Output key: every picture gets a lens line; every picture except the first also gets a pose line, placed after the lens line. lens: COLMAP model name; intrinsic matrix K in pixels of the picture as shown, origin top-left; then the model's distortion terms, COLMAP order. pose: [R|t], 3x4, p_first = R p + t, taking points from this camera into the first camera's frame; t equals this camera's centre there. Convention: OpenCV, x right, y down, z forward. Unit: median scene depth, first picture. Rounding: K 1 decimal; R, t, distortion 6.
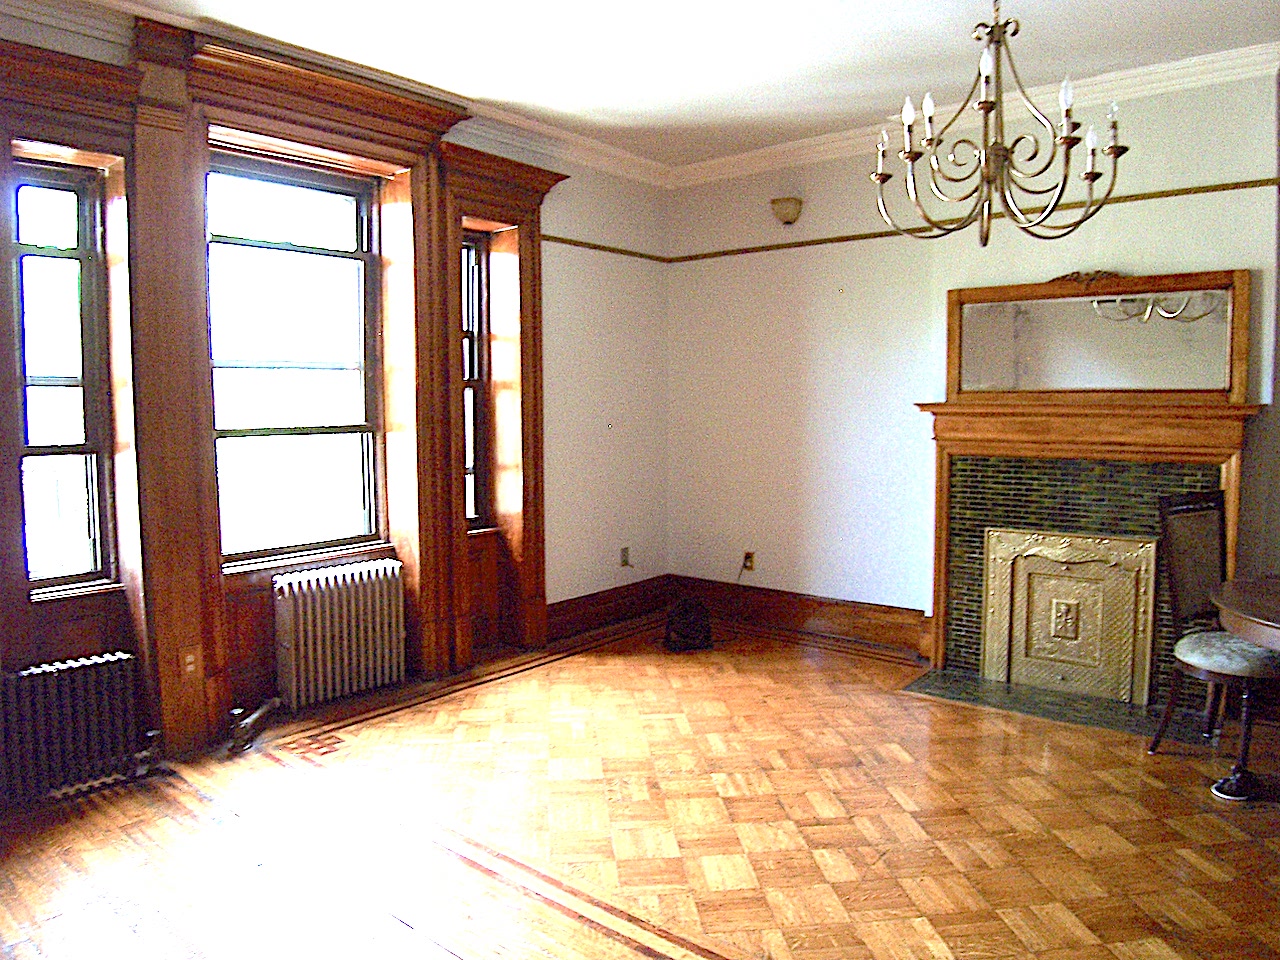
lens RADIAL K [[906.1, 0, 640.0], [0, 906.1, 480.0], [0, 0, 1]] dist [-0.049578, -0.000193]
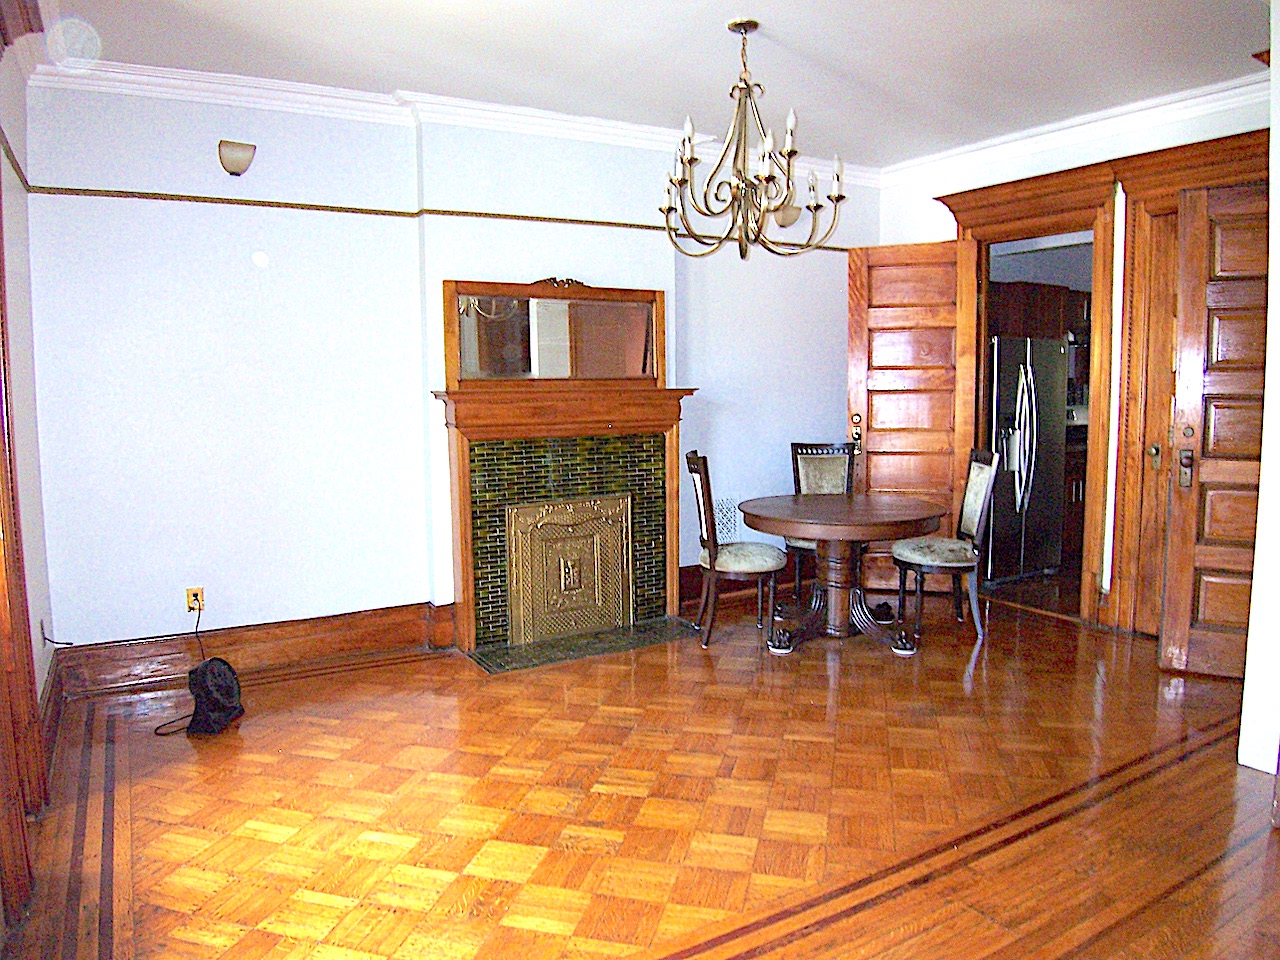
lens RADIAL K [[895.2, 0, 640.0], [0, 895.2, 480.0], [0, 0, 1]] dist [-0.067117, -0.000137]
pose [[0.353556, -0.096201, 0.930453, -0.552511], [0.091716, 0.993470, 0.067865, -0.036302], [-0.930906, 0.061343, 0.360070, 0.467148]]
